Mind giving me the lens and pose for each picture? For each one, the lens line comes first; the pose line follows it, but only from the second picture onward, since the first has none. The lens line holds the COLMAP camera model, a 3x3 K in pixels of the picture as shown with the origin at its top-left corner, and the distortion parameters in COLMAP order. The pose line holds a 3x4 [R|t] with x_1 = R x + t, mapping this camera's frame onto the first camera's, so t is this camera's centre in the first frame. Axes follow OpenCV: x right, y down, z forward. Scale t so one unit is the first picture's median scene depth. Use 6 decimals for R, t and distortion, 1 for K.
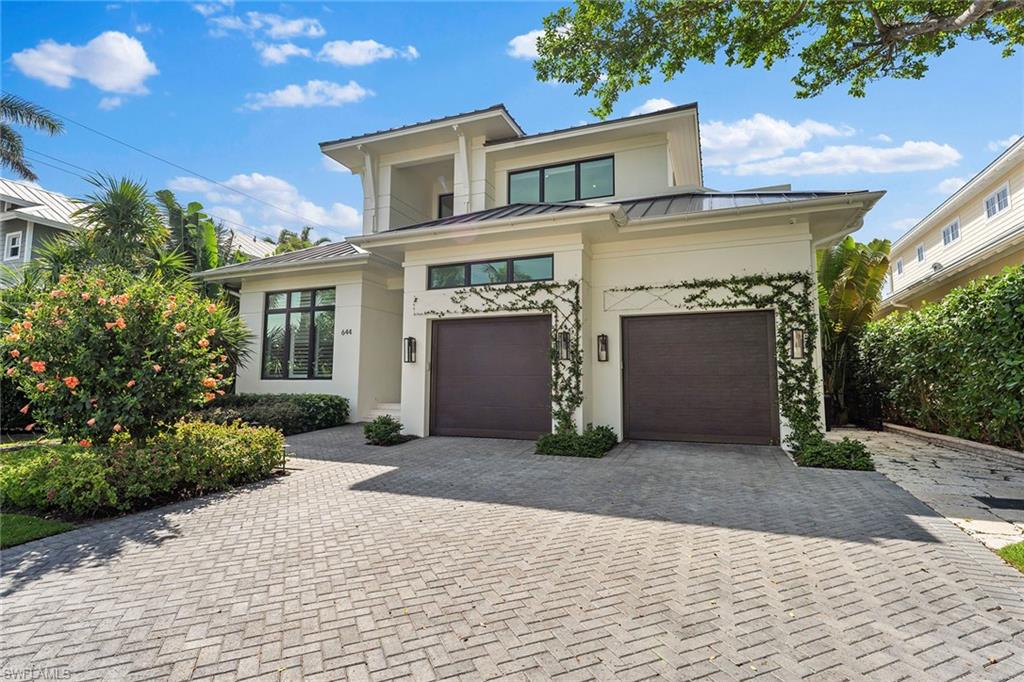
lens RADIAL K [[503.2, 0, 512.0], [0, 503.2, 341.0], [0, 0, 1]] dist [-0.000134, 0.000167]
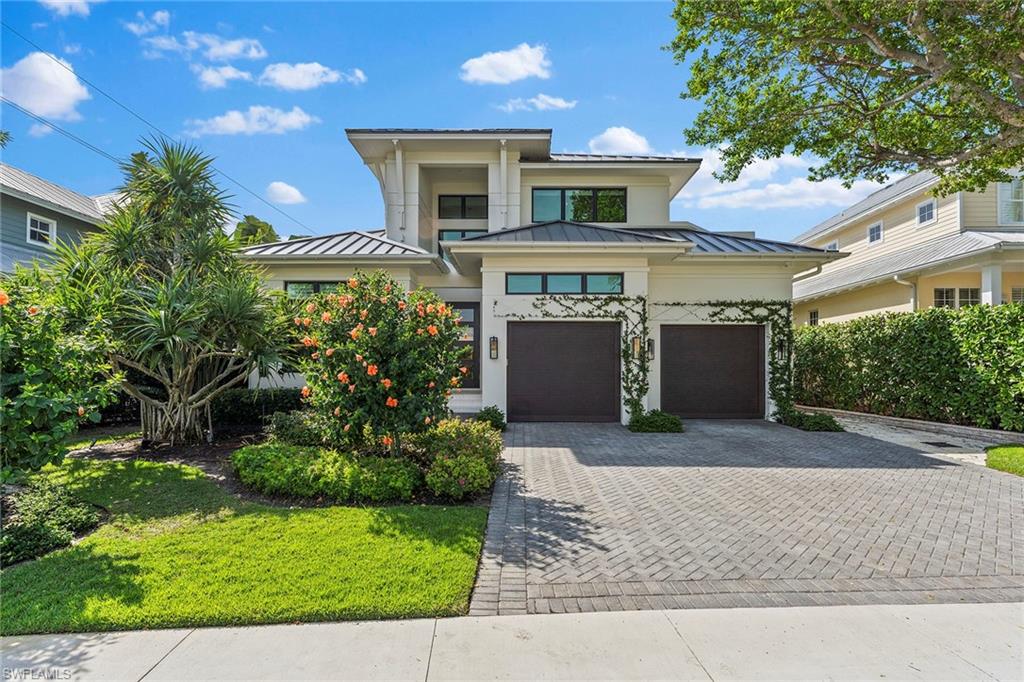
lens RADIAL K [[481.1, 0, 512.5], [0, 481.1, 371.8], [0, 0, 1]] dist [-0.009134, -0.000045]
pose [[0.932672, -0.003662, 0.360708, -0.612131], [-0.029266, 0.995884, 0.085780, -0.024963], [-0.359537, -0.090561, 0.928726, -0.021017]]
